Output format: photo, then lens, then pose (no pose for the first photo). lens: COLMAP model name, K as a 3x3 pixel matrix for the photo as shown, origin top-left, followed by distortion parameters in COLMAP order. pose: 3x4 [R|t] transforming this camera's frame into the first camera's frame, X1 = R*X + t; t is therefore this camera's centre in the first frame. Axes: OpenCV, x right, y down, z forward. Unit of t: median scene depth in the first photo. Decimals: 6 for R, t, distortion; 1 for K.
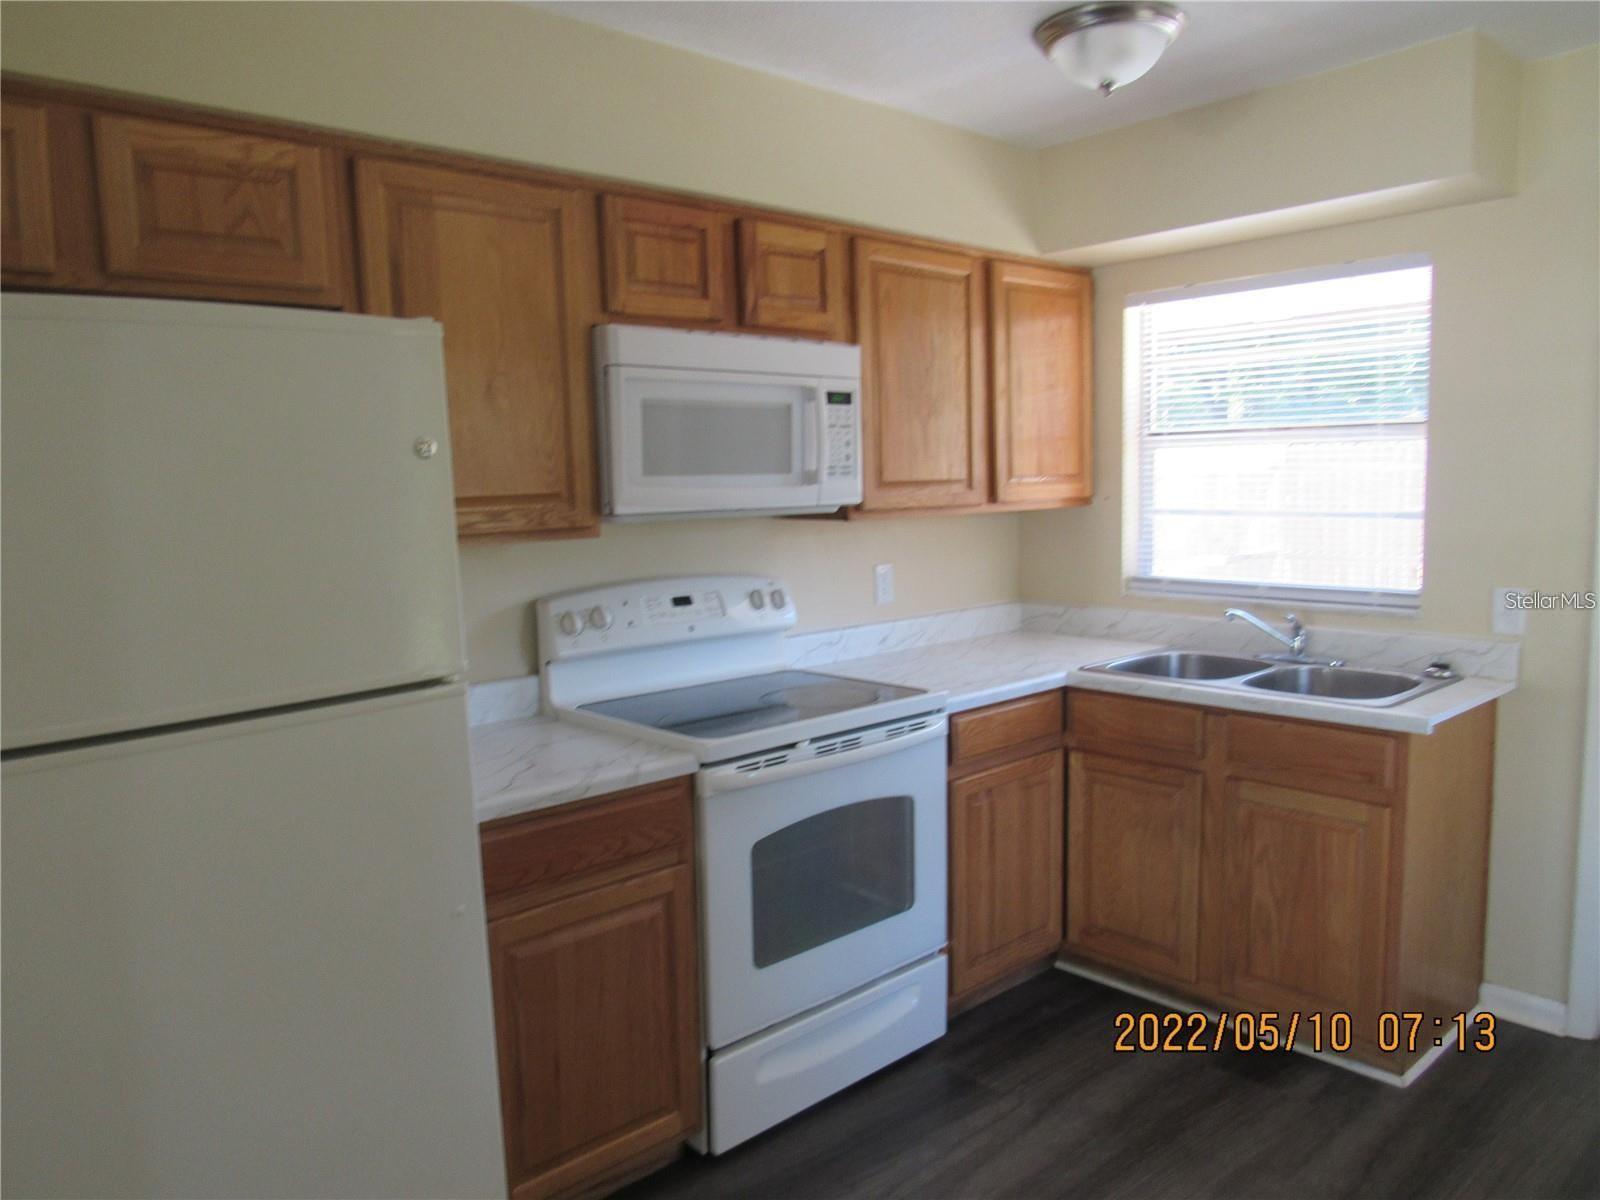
lens RADIAL K [[1135.1, 0, 791.4], [0, 1135.1, 585.5], [0, 0, 1]] dist [-0.024633, 0.010523]
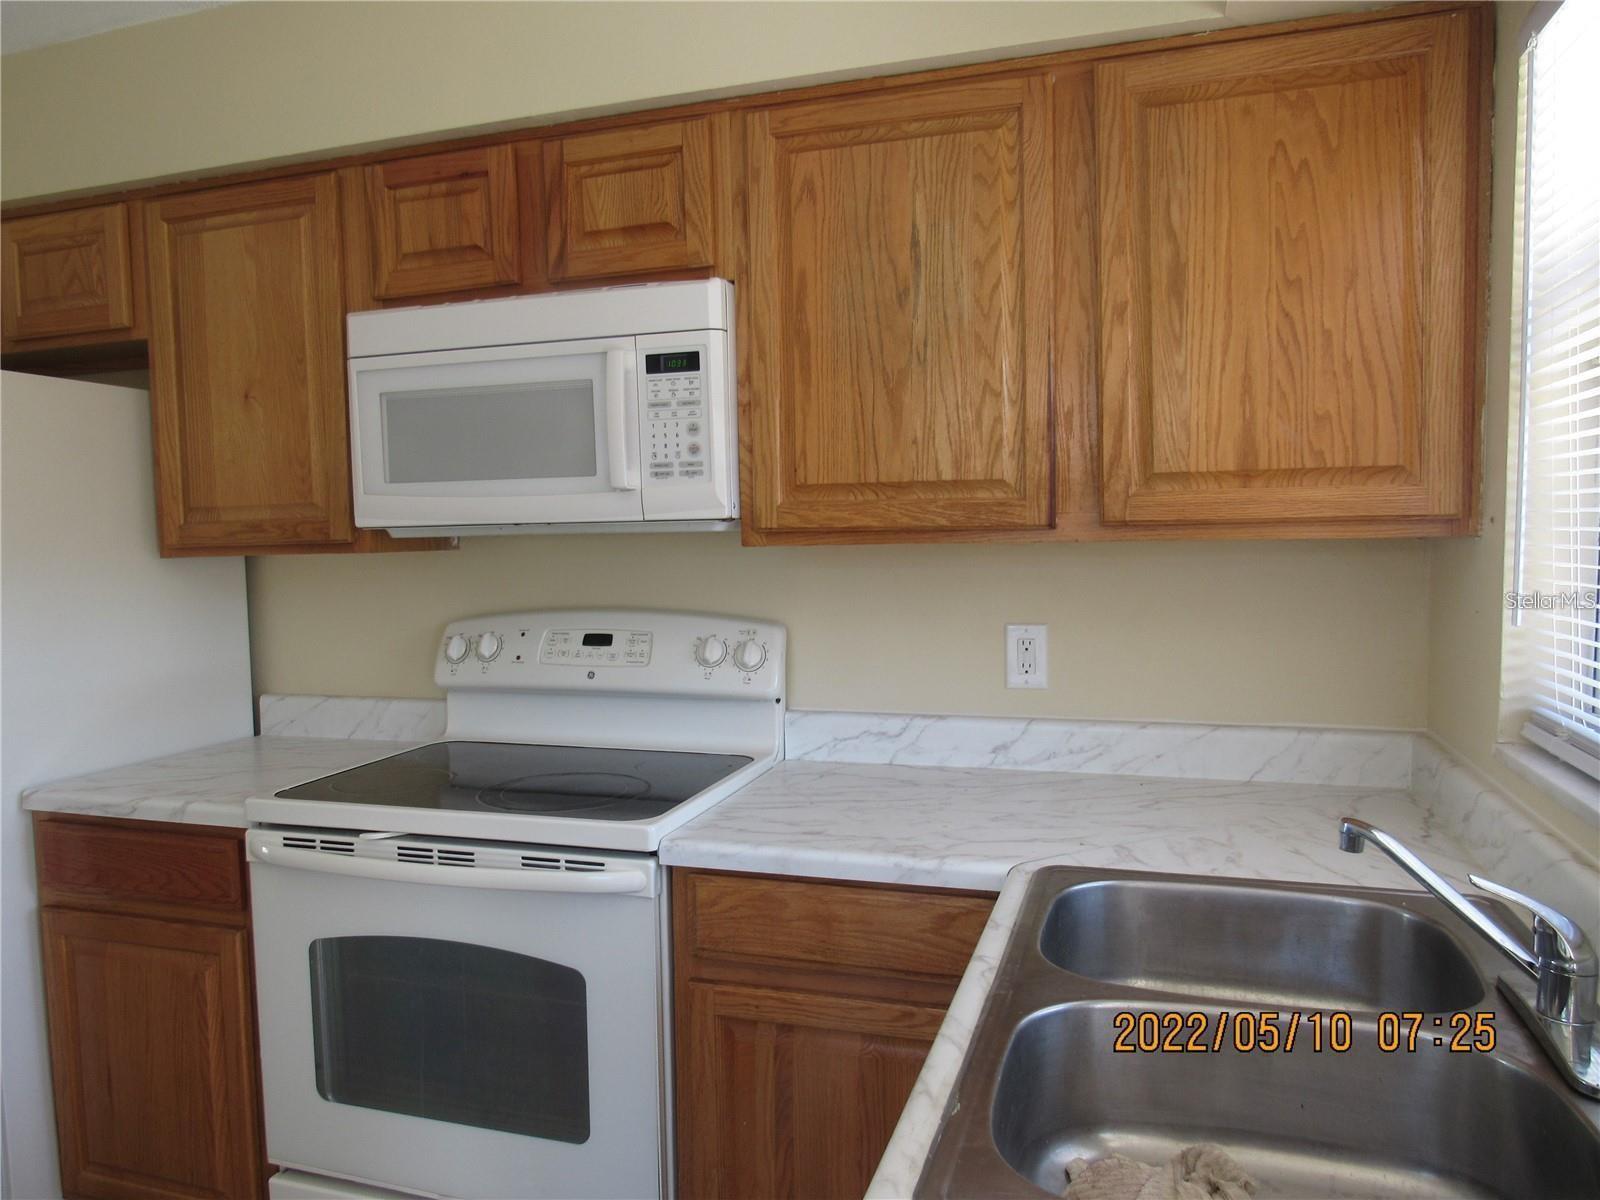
lens RADIAL K [[1135.1, 0, 798.6], [0, 1135.1, 595.1], [0, 0, 1]] dist [-0.024633, 0.010523]
pose [[0.500383, 0.062773, -0.863526, 0.678816], [-0.075847, 0.996712, 0.028504, -0.052719], [0.862476, 0.051233, 0.503499, 0.740080]]
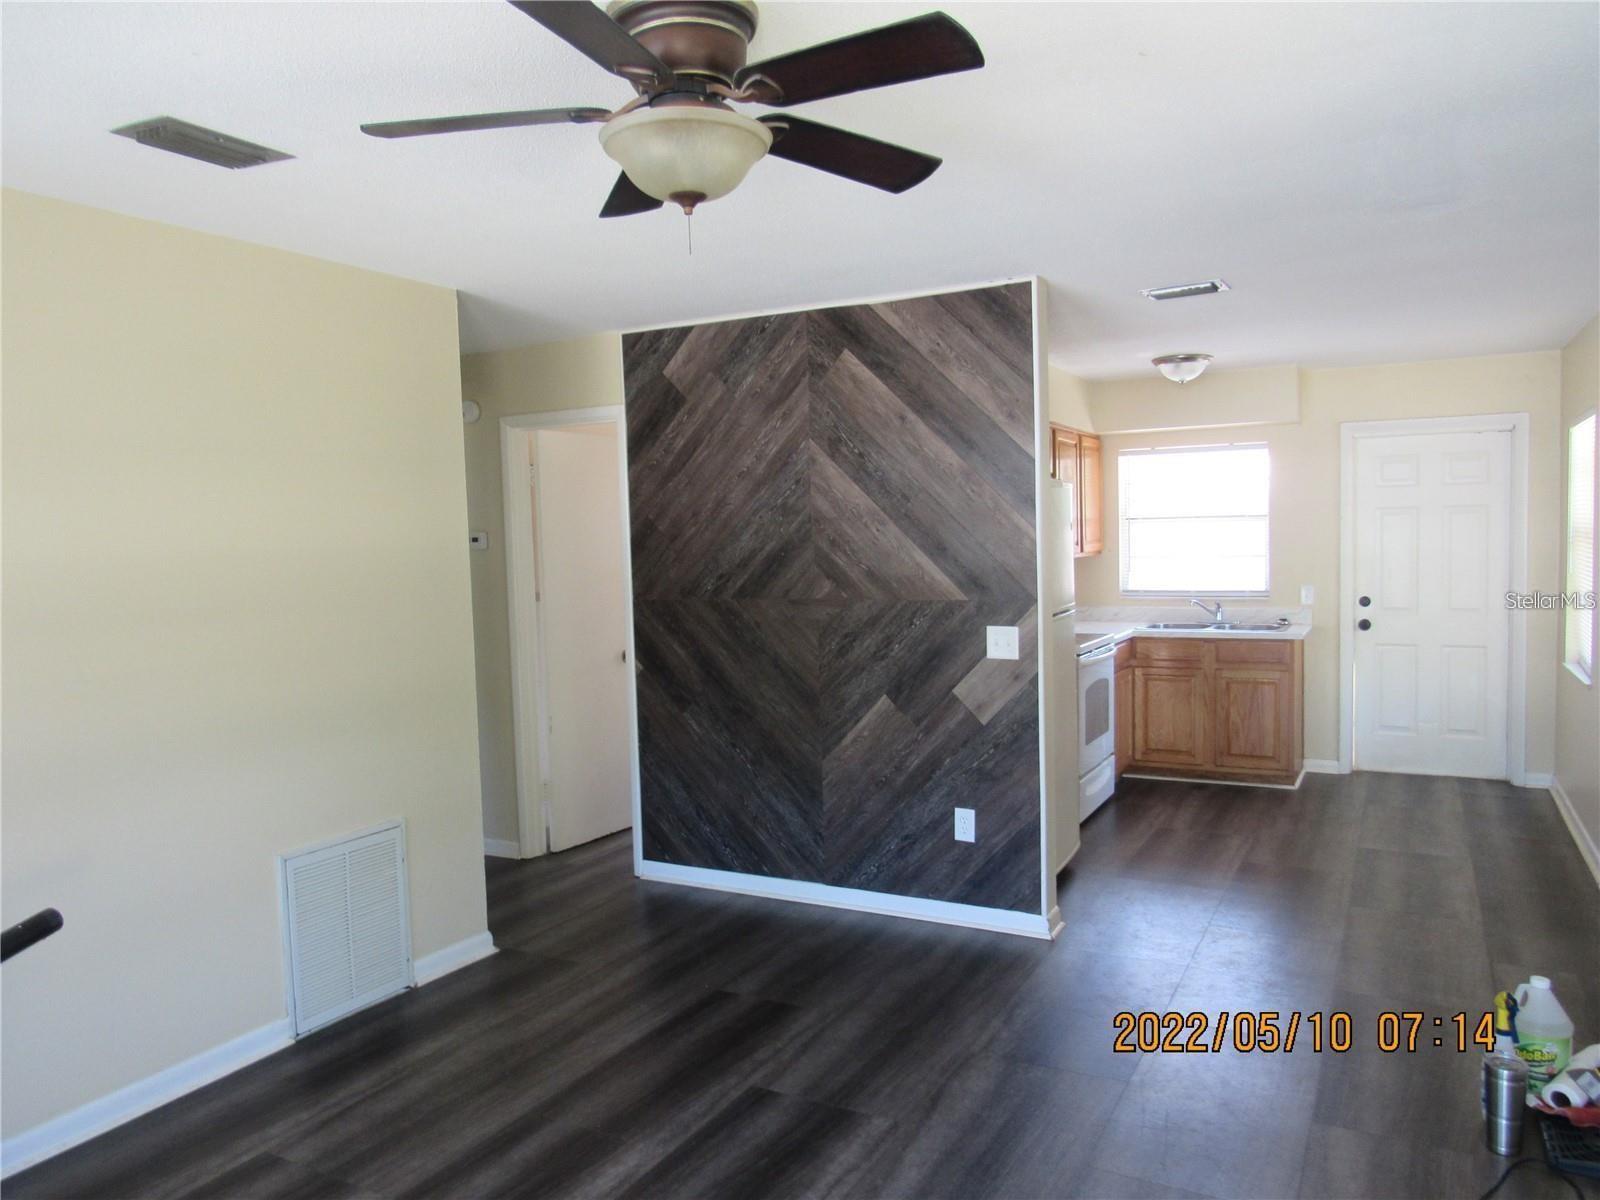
lens RADIAL K [[1135.1, 0, 796.0], [0, 1135.1, 592.1], [0, 0, 1]] dist [-0.024633, 0.010523]
pose [[0.946501, -0.018030, 0.322197, -1.147497], [0.036123, 0.998082, -0.050265, 0.097552], [-0.320673, 0.059215, 0.945337, -0.898329]]
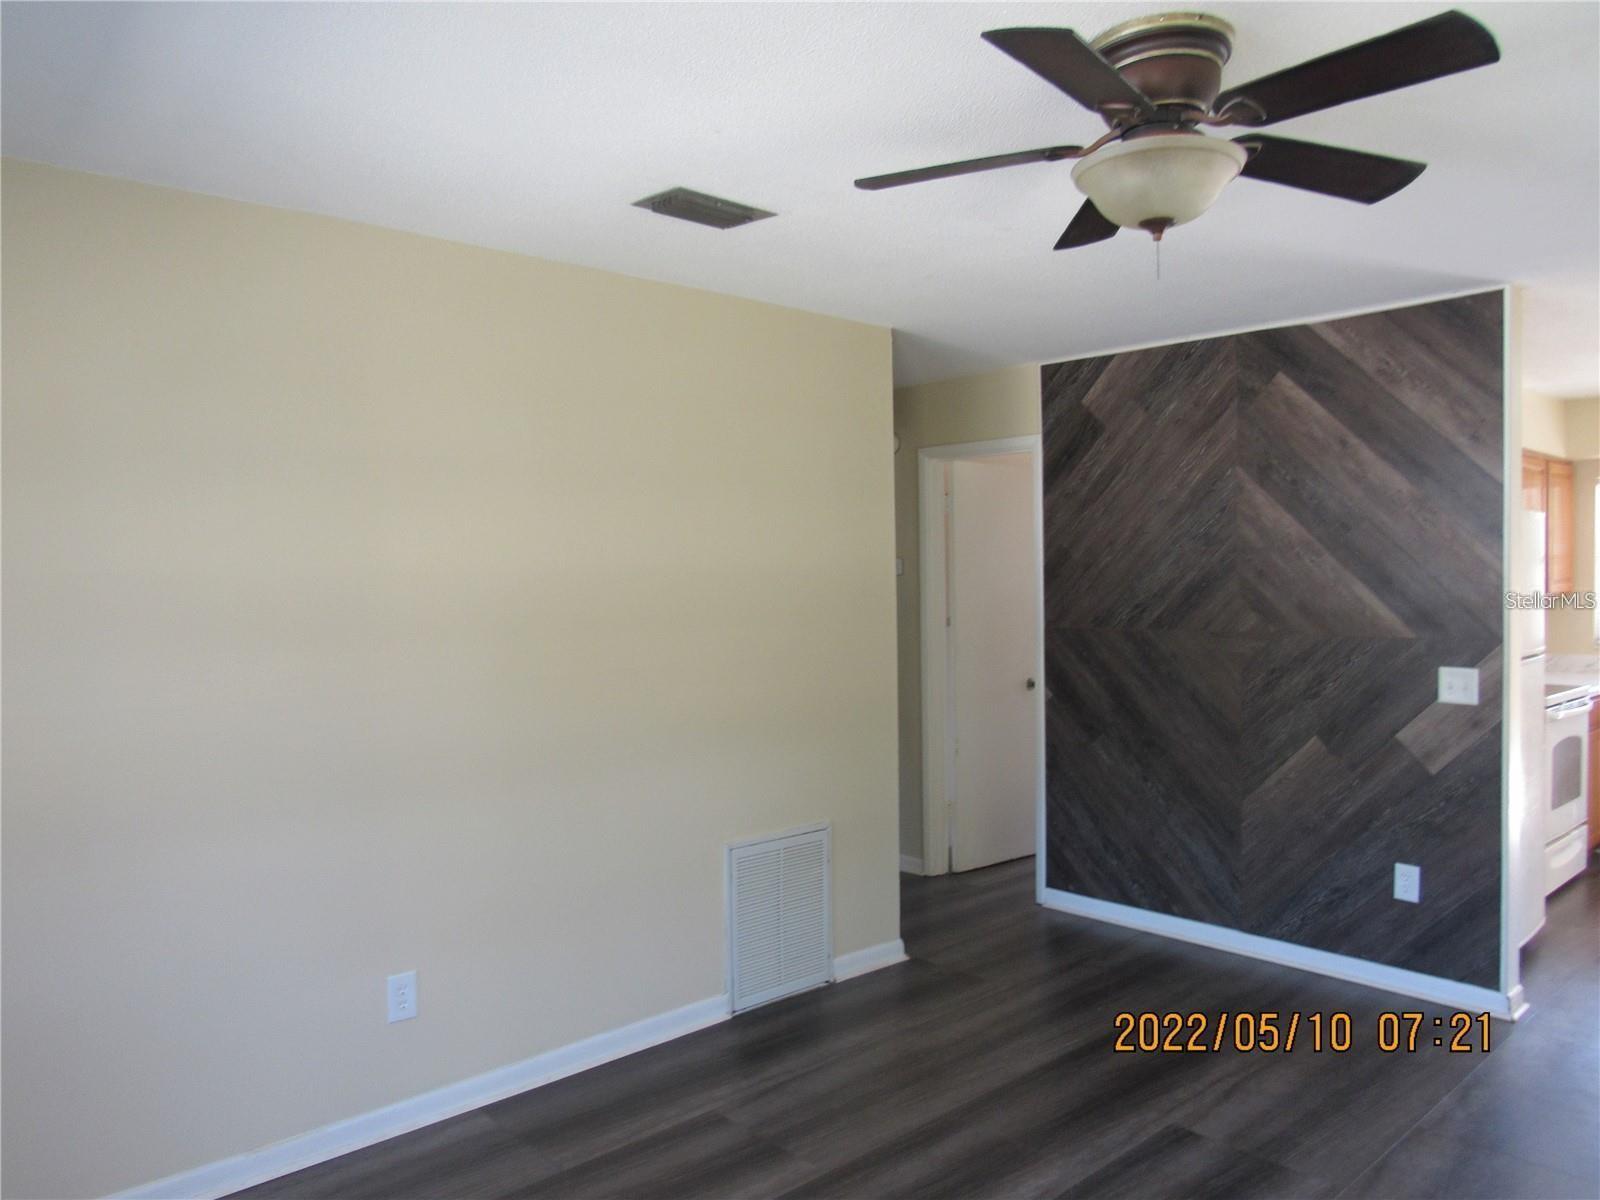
lens RADIAL K [[1135.1, 0, 811.0], [0, 1135.1, 596.6], [0, 0, 1]] dist [-0.024633, 0.010523]
pose [[0.999847, 0.015115, 0.008779, -1.200198], [-0.014364, 0.996683, -0.080102, 0.111245], [-0.009960, 0.079964, 0.996748, -0.919865]]
